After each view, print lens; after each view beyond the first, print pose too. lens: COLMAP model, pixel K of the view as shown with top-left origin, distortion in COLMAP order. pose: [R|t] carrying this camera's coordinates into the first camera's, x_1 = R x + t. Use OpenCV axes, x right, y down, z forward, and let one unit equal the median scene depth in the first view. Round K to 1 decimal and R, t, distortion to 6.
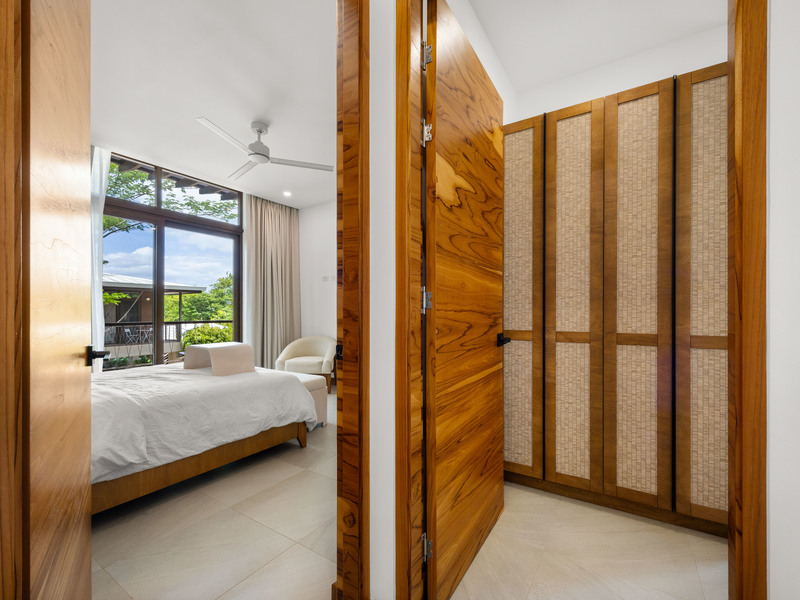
lens RADIAL K [[347.3, 0, 396.5], [0, 347.3, 312.0], [0, 0, 1]] dist [0.000861, 0.000244]
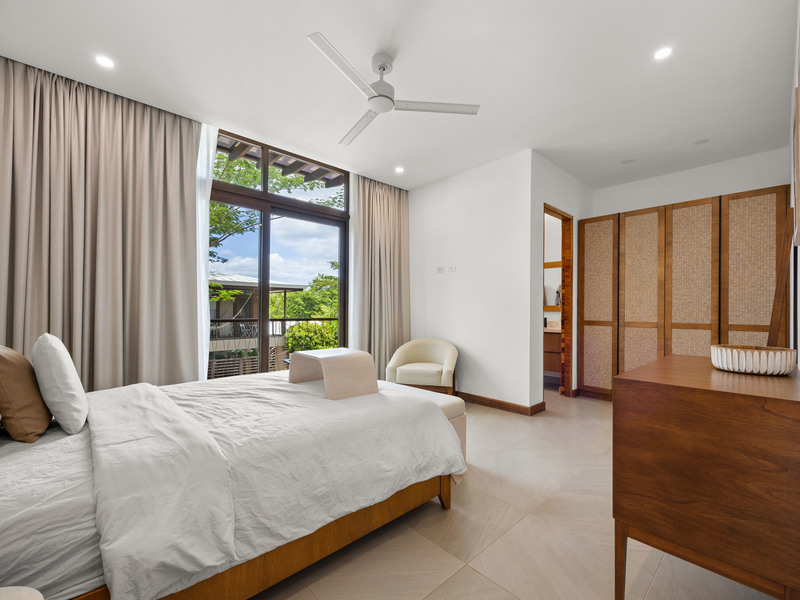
lens RADIAL K [[344.6, 0, 396.6], [0, 344.6, 308.6], [0, 0, 1]] dist [-0.002088, -0.000890]
pose [[0.970695, 0.006164, -0.240236, -0.128210], [-0.007339, 0.999965, -0.003999, 0.001578], [0.240203, 0.005645, 0.970706, 0.203582]]
